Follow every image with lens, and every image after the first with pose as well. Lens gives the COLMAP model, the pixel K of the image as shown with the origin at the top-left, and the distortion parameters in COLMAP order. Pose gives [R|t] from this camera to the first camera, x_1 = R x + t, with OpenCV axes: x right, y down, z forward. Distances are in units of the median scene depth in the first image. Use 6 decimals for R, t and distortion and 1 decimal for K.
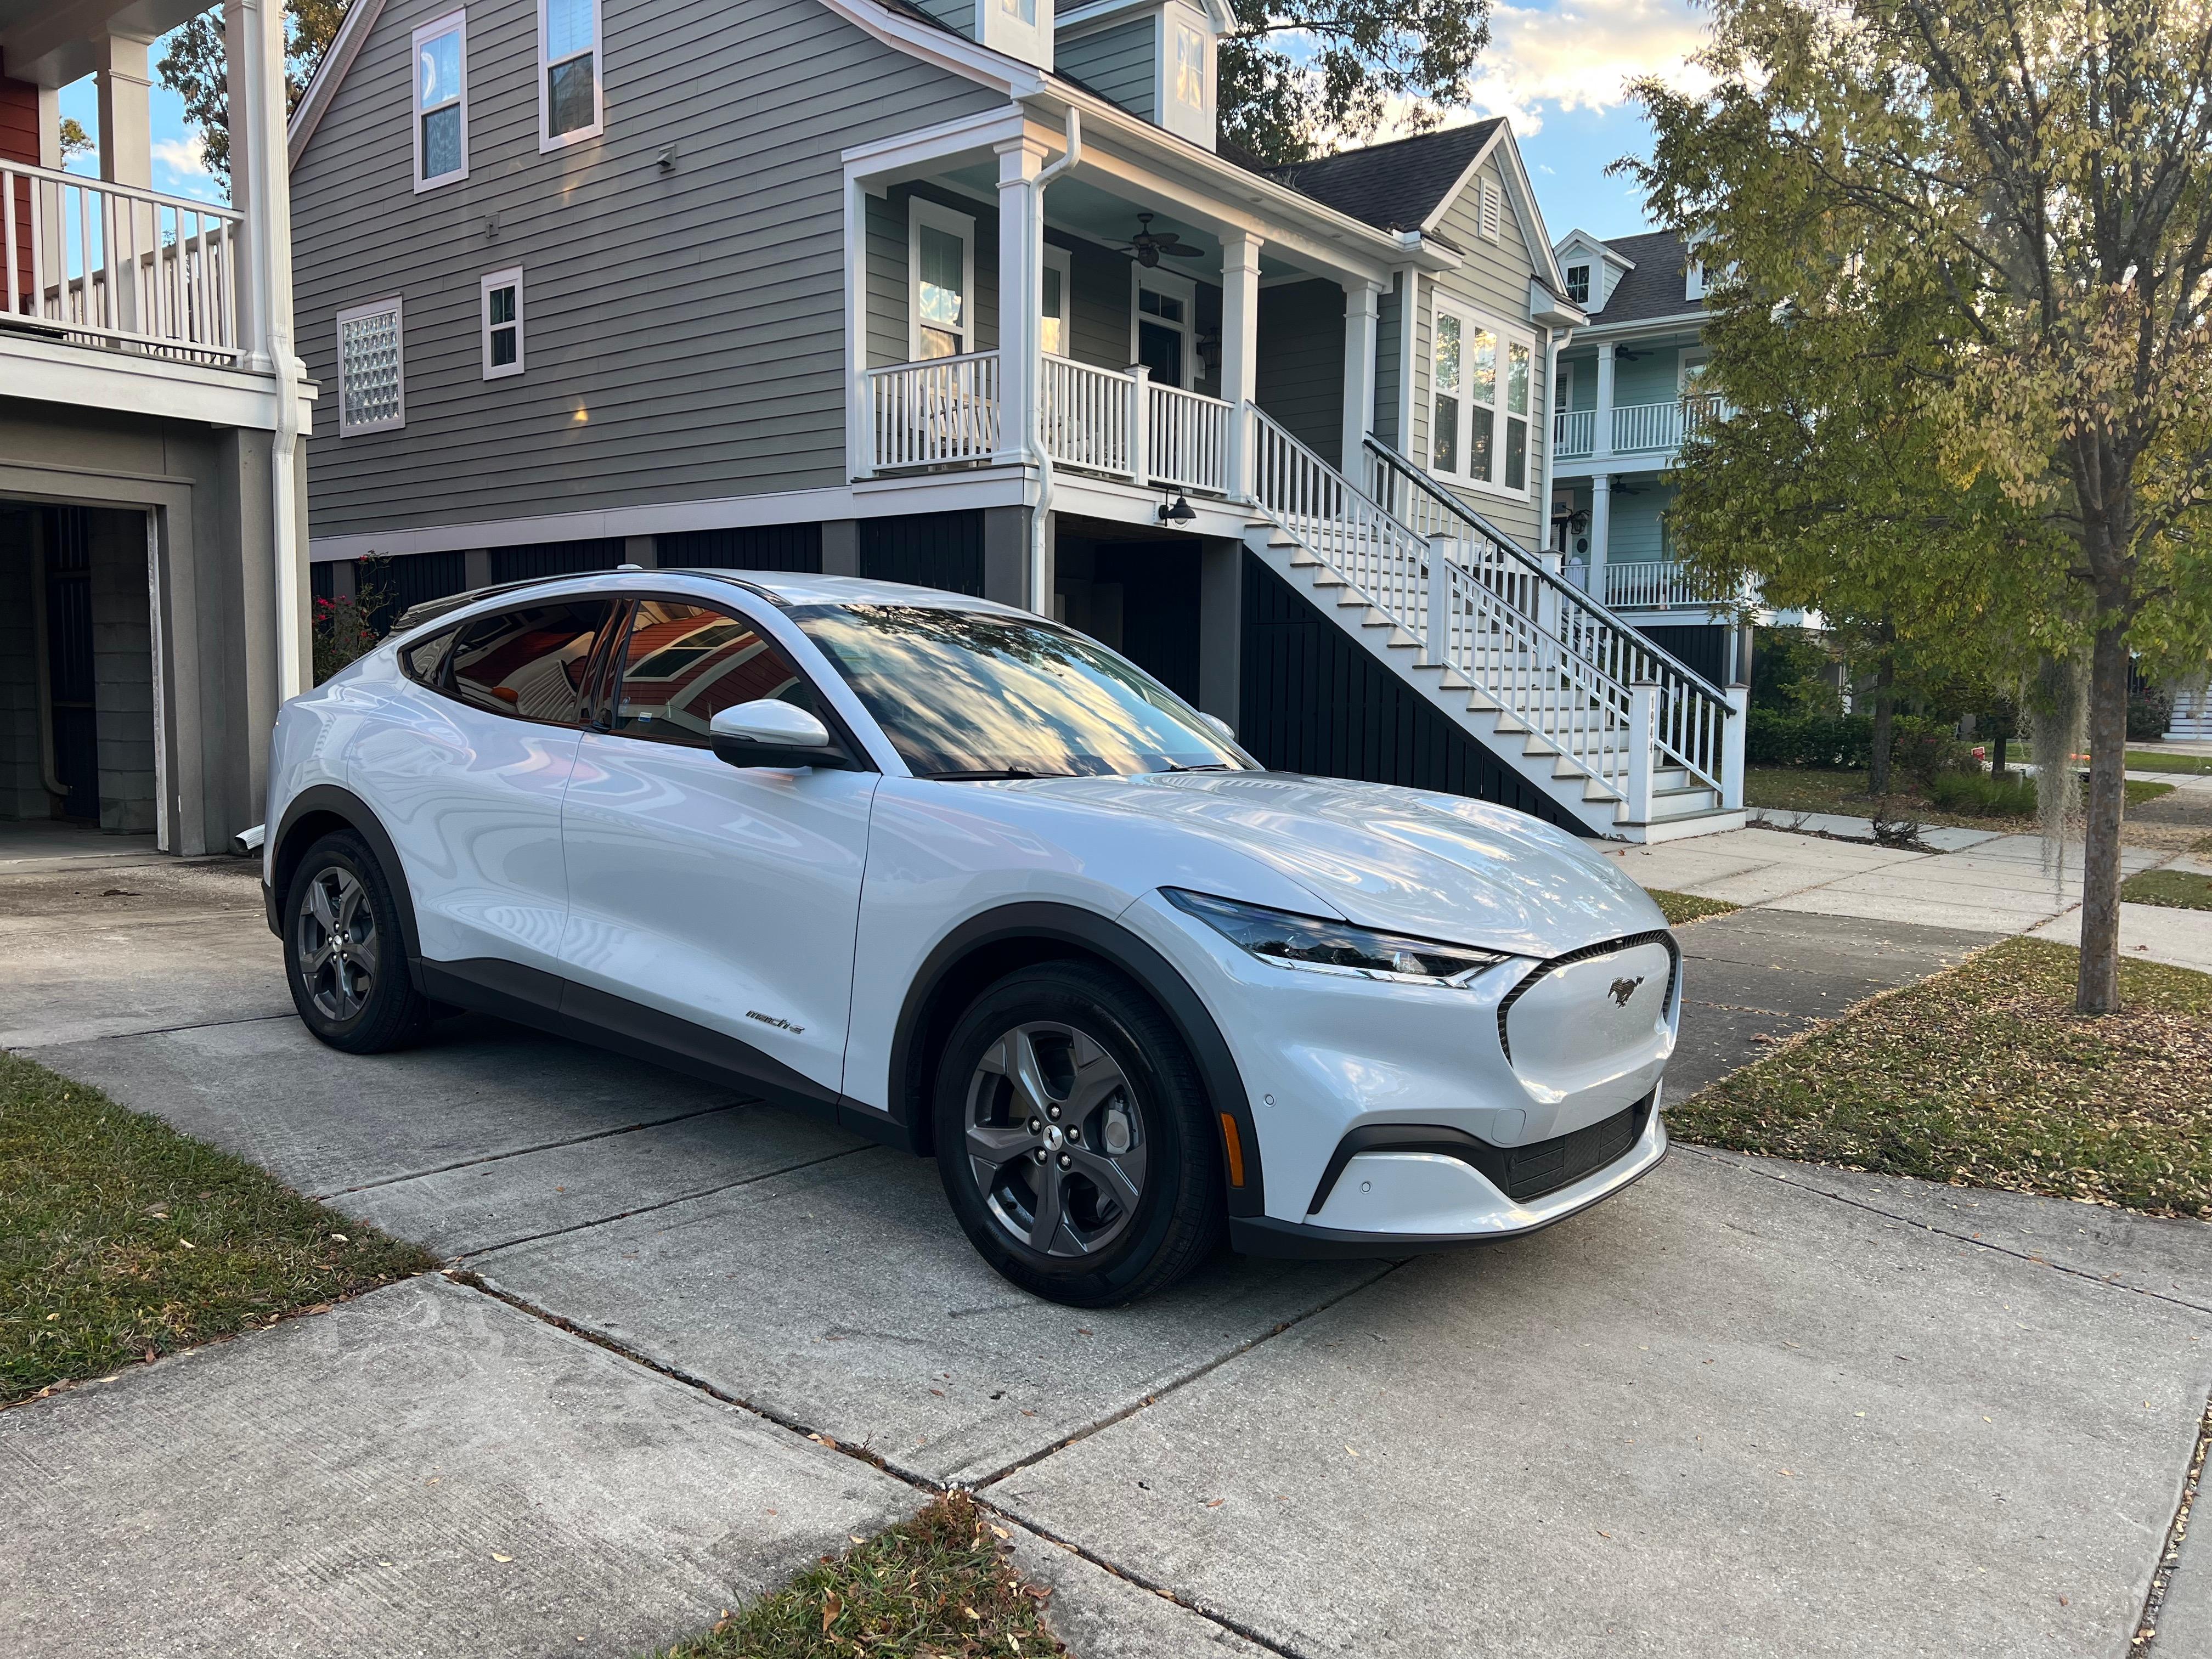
lens RADIAL K [[1677.5, 0, 1110.0], [0, 1677.5, 837.9], [0, 0, 1]] dist [-0.013392, -0.001197]
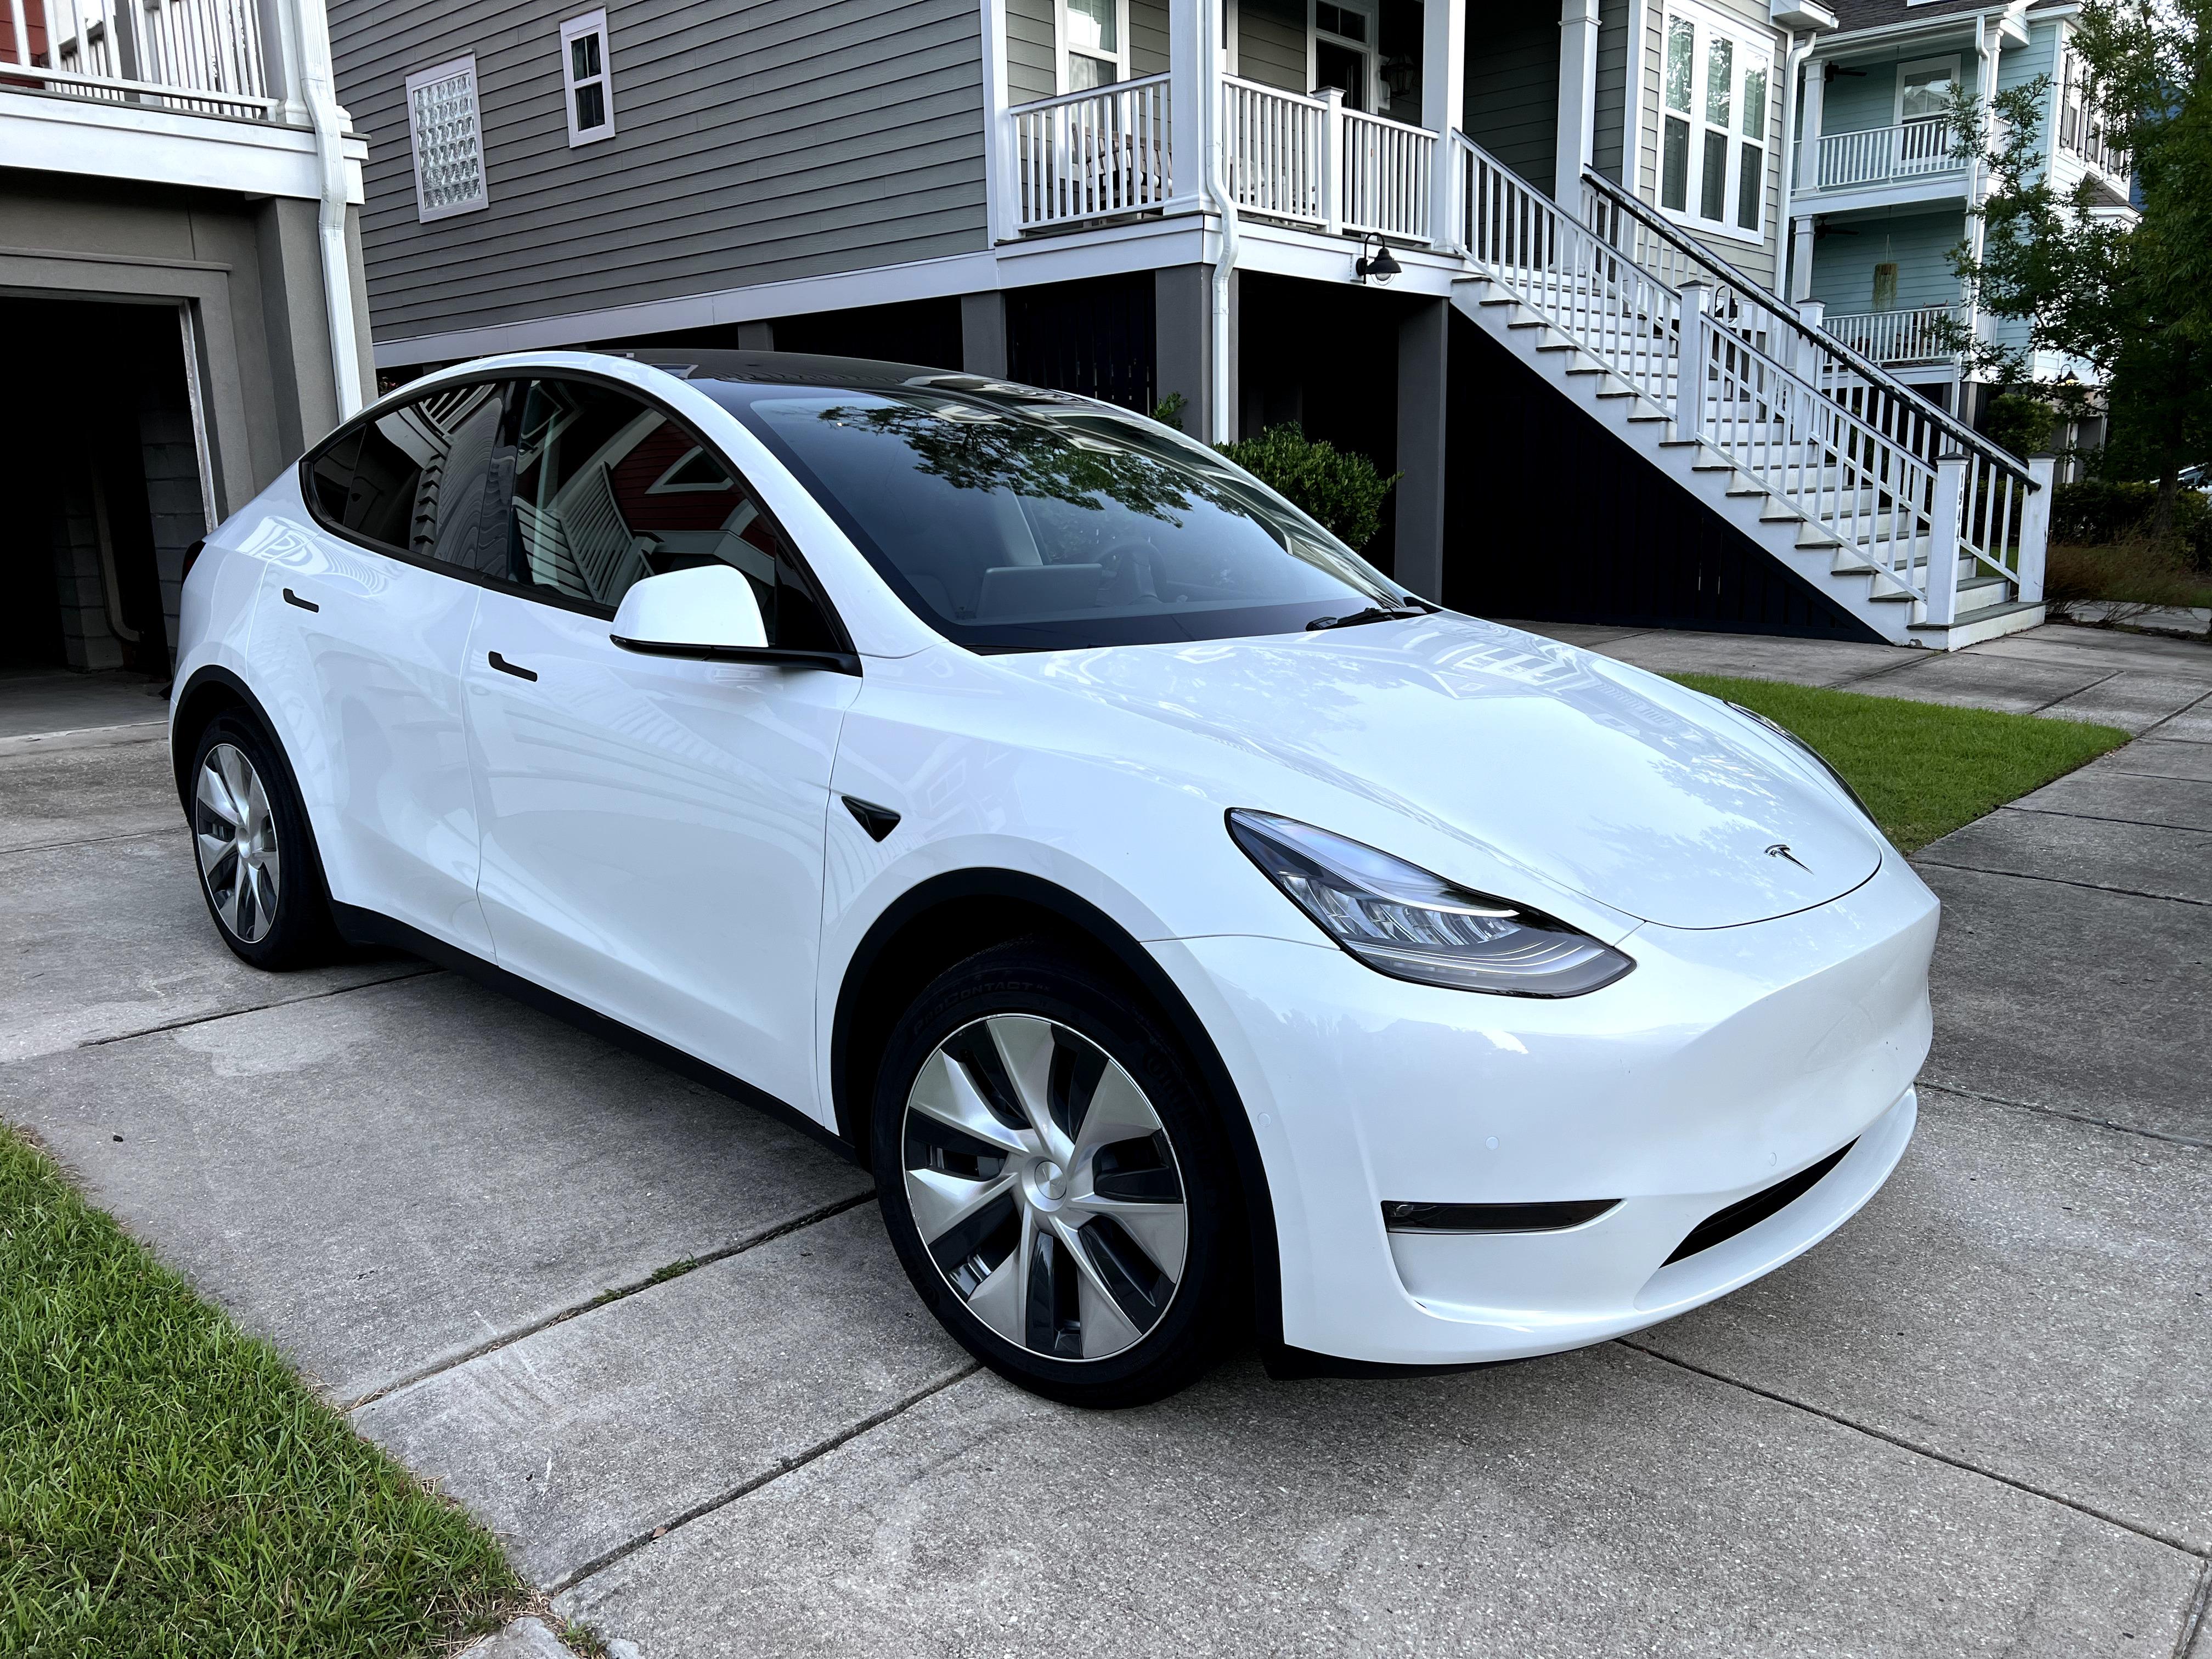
lens RADIAL K [[1677.5, 0, 1099.5], [0, 1677.5, 828.6], [0, 0, 1]] dist [-0.013392, -0.001197]
pose [[0.997078, -0.015472, -0.074801, -0.040215], [0.024304, 0.992638, 0.118654, -0.016324], [0.072415, -0.120125, 0.990114, 0.117289]]
